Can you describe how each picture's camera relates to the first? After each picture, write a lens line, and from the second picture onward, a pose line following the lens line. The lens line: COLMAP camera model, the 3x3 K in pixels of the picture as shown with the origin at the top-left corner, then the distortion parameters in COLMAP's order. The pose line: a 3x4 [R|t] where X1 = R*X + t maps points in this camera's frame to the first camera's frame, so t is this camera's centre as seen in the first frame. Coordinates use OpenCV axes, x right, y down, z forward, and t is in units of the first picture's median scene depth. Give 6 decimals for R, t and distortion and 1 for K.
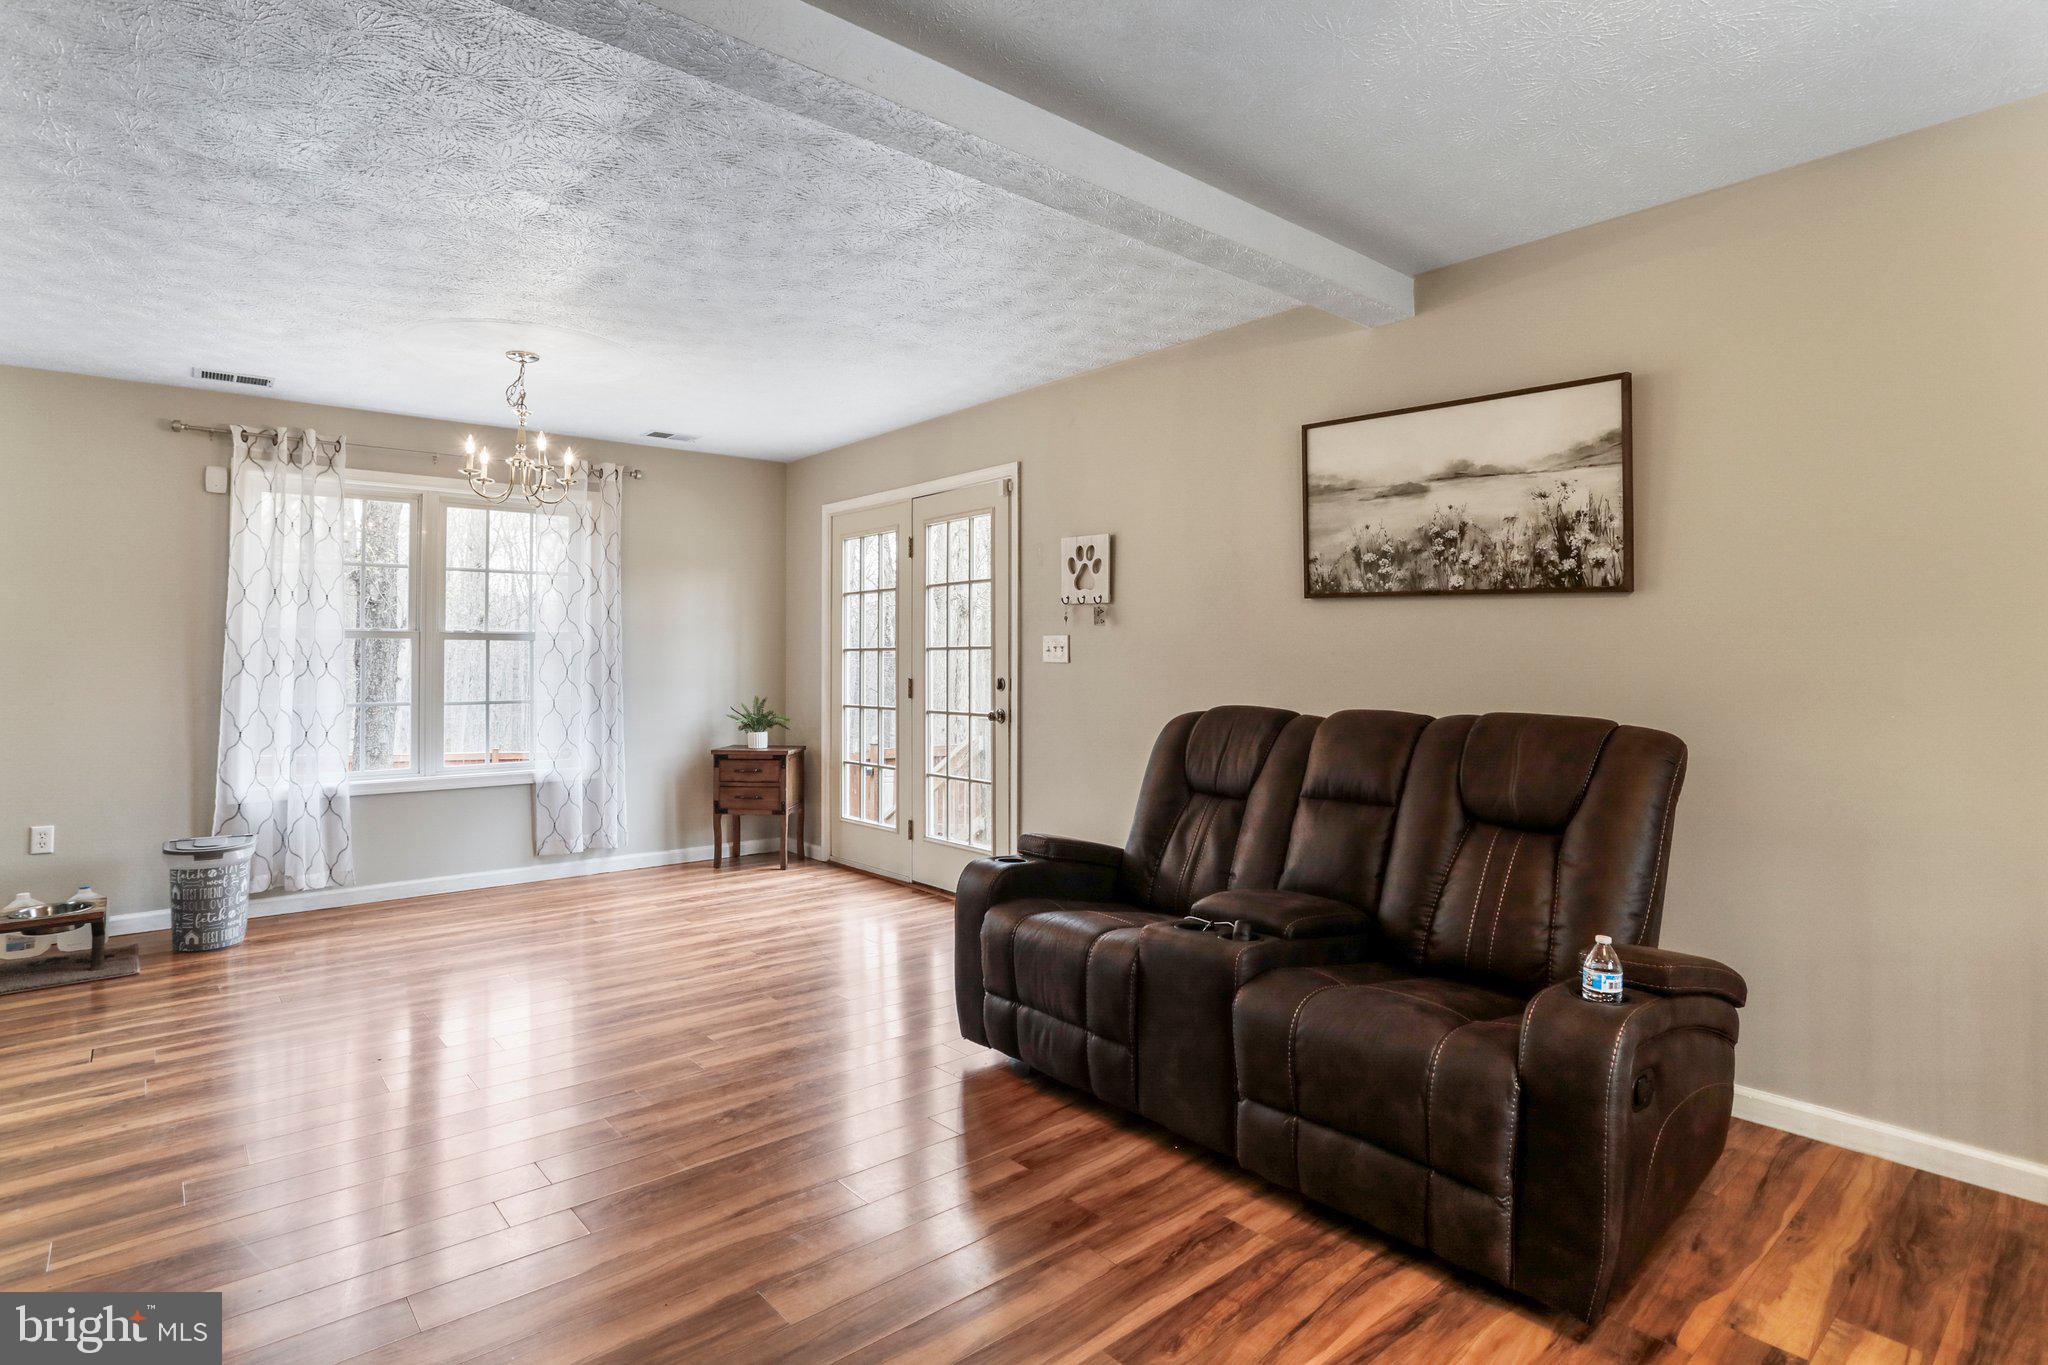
lens RADIAL K [[1098.9, 0, 1024.0], [0, 1098.9, 682.5], [0, 0, 1]] dist [-0.000154, -0.000017]
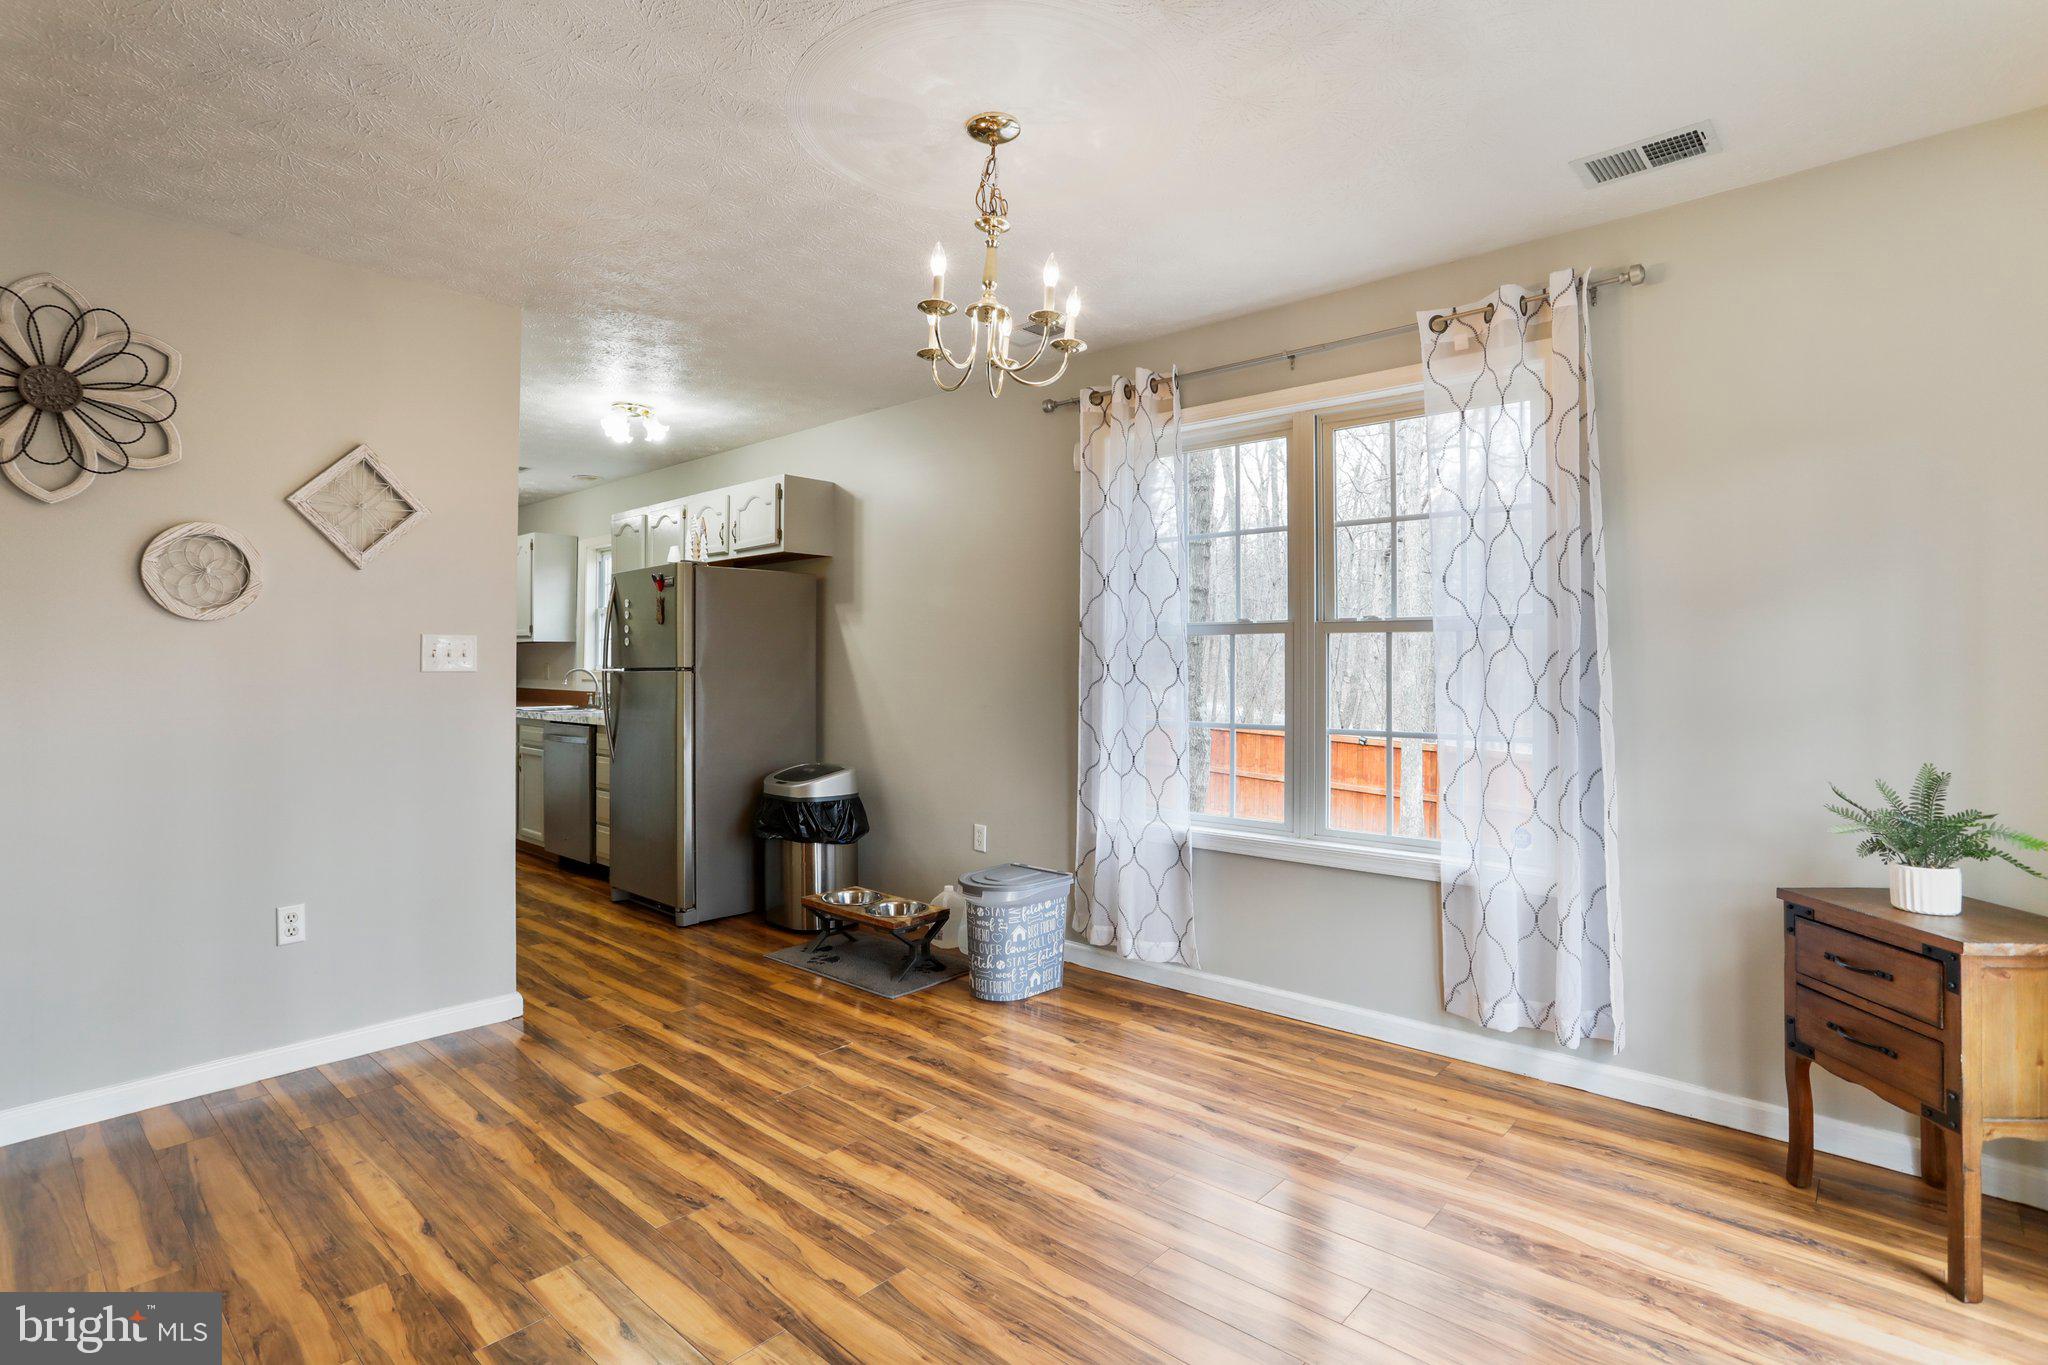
lens RADIAL K [[1012.1, 0, 1015.3], [0, 1012.1, 670.4], [0, 0, 1]] dist [-0.071779, 0.055084]
pose [[0.125548, -0.004006, -0.992080, 0.039722], [-0.024643, 0.999671, -0.007155, -0.008588], [0.991782, 0.025346, 0.125407, 0.733272]]
